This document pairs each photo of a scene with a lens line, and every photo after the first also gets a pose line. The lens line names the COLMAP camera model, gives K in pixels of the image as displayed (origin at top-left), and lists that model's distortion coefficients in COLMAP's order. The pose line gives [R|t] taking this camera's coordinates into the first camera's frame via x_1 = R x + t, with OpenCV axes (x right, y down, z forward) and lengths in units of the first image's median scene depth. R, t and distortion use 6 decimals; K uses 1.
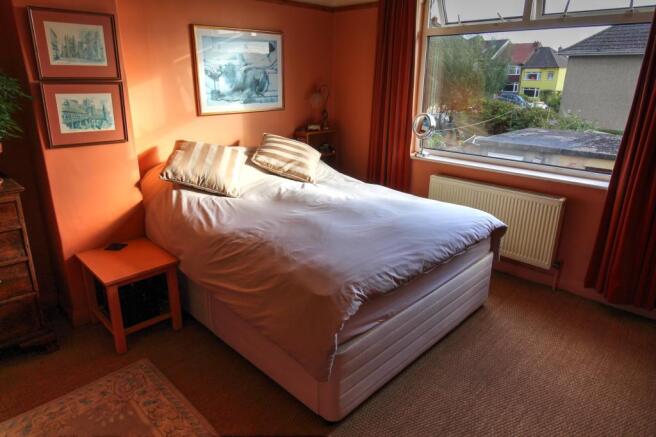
lens RADIAL K [[421.1, 0, 331.7], [0, 421.1, 209.8], [0, 0, 1]] dist [0.002913, -0.005292]
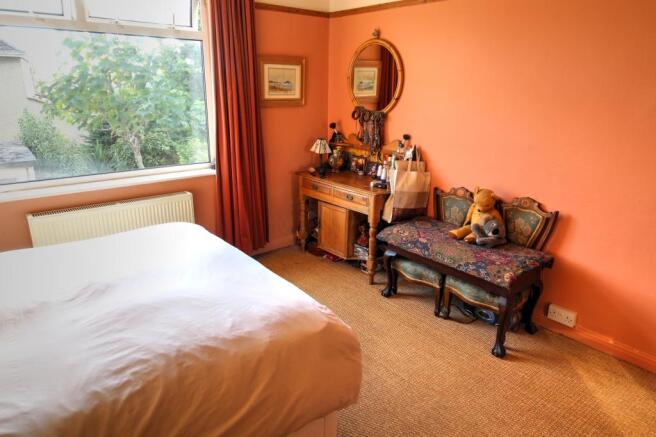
lens RADIAL K [[421.1, 0, 331.7], [0, 421.1, 209.8], [0, 0, 1]] dist [0.002913, -0.005292]
pose [[0.114254, -0.292154, 0.949522, -0.664619], [0.296275, 0.922308, 0.248130, -0.205625], [-0.948244, 0.252970, 0.191935, 0.616265]]
